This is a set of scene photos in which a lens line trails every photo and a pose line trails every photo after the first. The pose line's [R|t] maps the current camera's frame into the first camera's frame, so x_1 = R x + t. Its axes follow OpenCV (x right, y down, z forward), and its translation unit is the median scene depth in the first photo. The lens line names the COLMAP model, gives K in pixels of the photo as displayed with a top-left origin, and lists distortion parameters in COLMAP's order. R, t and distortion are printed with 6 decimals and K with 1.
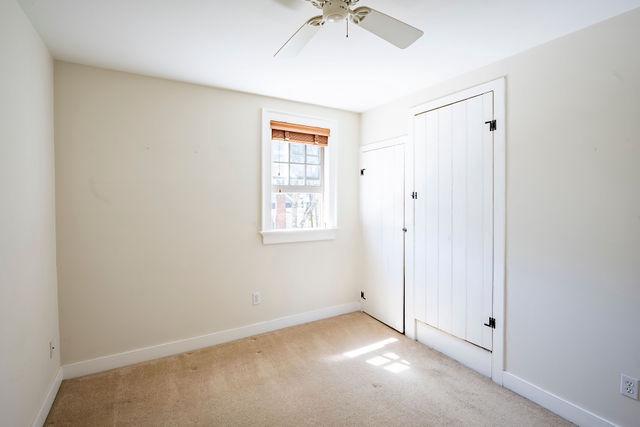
lens RADIAL K [[302.4, 0, 321.2], [0, 302.4, 209.6], [0, 0, 1]] dist [0.003672, -0.015966]
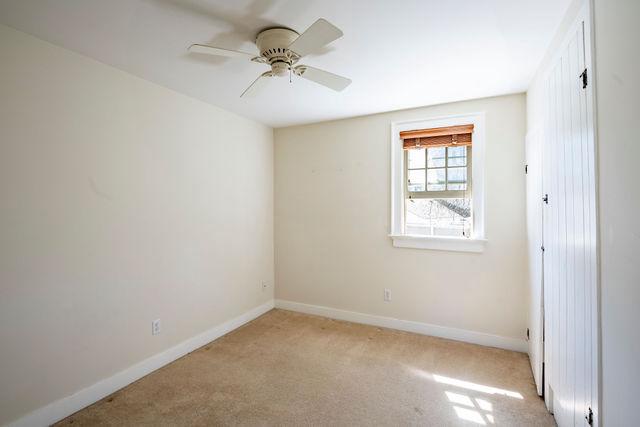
lens RADIAL K [[302.4, 0, 321.2], [0, 302.4, 209.6], [0, 0, 1]] dist [0.003672, -0.015966]
pose [[0.532560, 0.003520, -0.846385, 0.585724], [-0.027694, 0.999528, -0.013268, 0.002976], [0.845939, 0.030505, 0.532406, 0.193209]]
